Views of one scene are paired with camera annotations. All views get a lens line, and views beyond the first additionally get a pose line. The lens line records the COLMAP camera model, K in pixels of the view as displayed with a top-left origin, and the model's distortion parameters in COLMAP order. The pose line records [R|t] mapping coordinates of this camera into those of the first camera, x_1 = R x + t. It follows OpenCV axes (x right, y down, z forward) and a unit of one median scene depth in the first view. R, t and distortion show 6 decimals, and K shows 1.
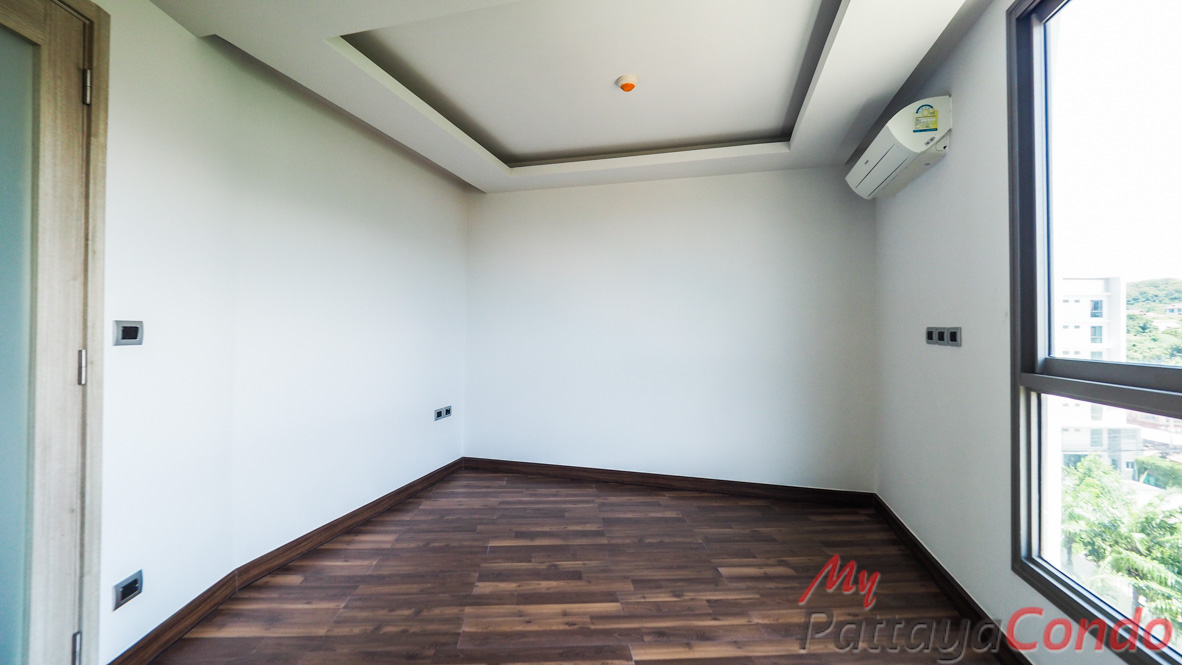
lens RADIAL K [[494.6, 0, 591.1], [0, 494.6, 327.6], [0, 0, 1]] dist [-0.003268, -0.000838]
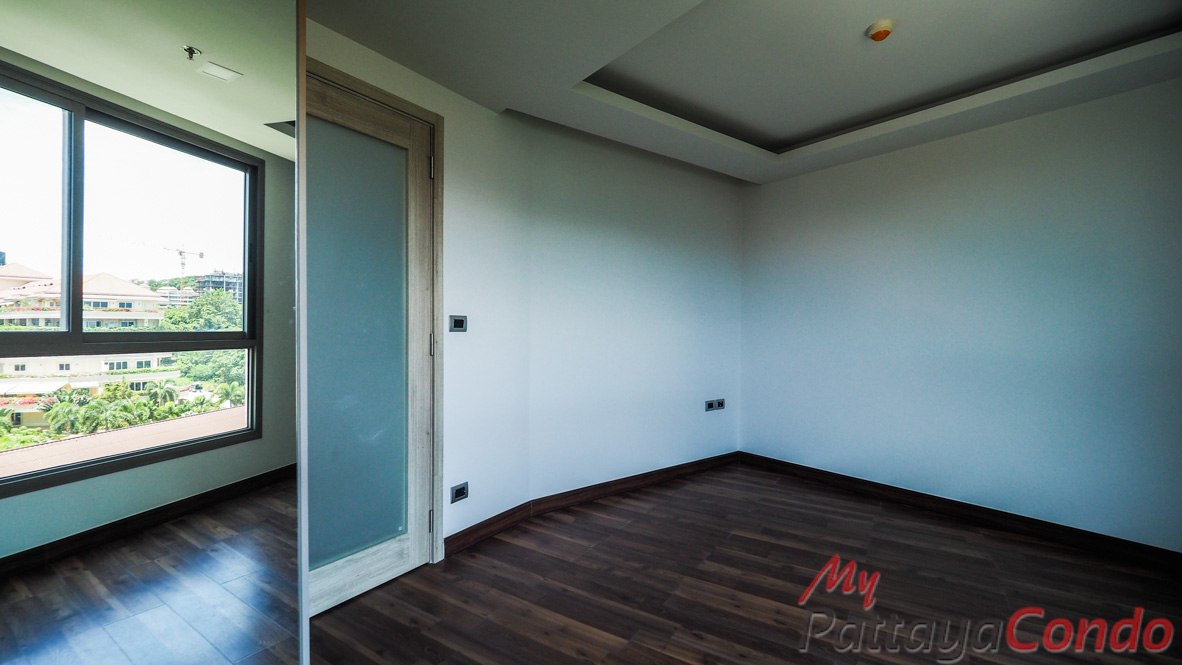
lens RADIAL K [[494.6, 0, 582.8], [0, 494.6, 333.3], [0, 0, 1]] dist [-0.003268, -0.000838]
pose [[0.805092, 0.000970, -0.593149, 0.211354], [0.007217, 0.999909, 0.011431, 0.019937], [0.593106, -0.013483, 0.805012, 0.001531]]
